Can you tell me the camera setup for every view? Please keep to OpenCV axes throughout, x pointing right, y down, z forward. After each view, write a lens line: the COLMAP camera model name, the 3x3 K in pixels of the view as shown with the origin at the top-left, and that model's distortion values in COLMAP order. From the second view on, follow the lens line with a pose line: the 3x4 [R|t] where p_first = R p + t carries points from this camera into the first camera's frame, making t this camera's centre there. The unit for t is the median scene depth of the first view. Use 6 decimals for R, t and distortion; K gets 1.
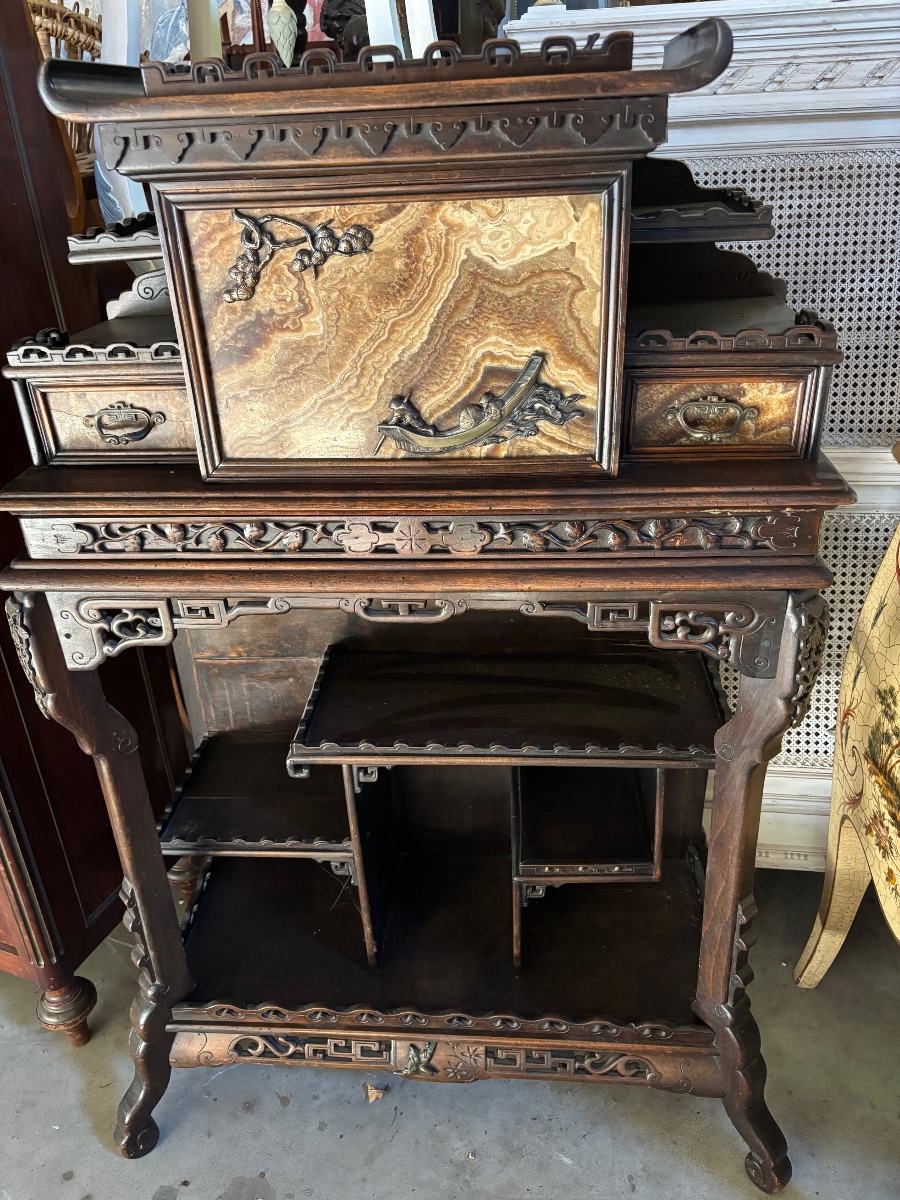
lens RADIAL K [[909.4, 0, 462.7], [0, 909.4, 608.8], [0, 0, 1]] dist [0.012823, -0.021956]
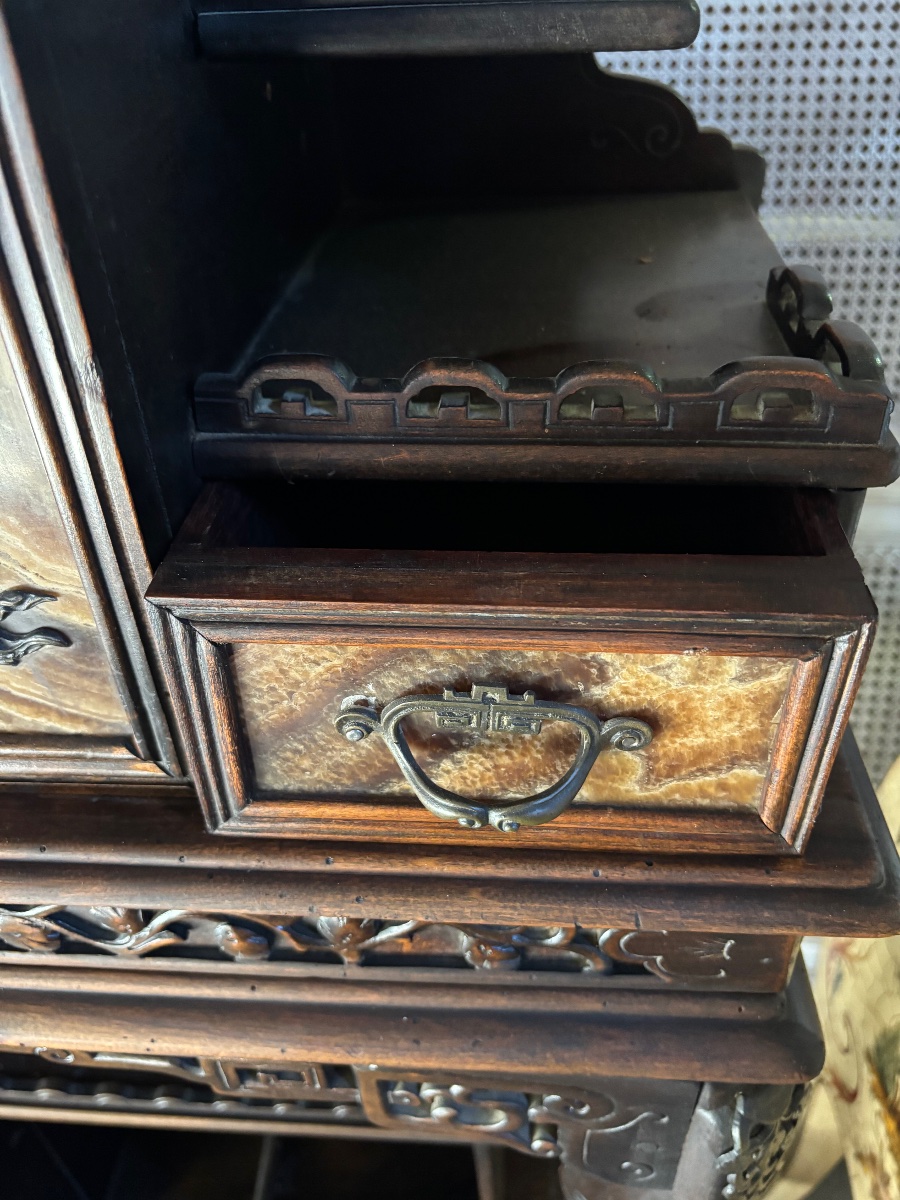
lens RADIAL K [[964.5, 0, 444.8], [0, 964.5, 603.7], [0, 0, 1]] dist [0.071502, 0.001823]
pose [[0.999687, -0.005719, 0.024373, 0.210470], [0.001795, 0.987426, 0.158069, -0.251881], [-0.024971, -0.157976, 0.987127, 0.592134]]
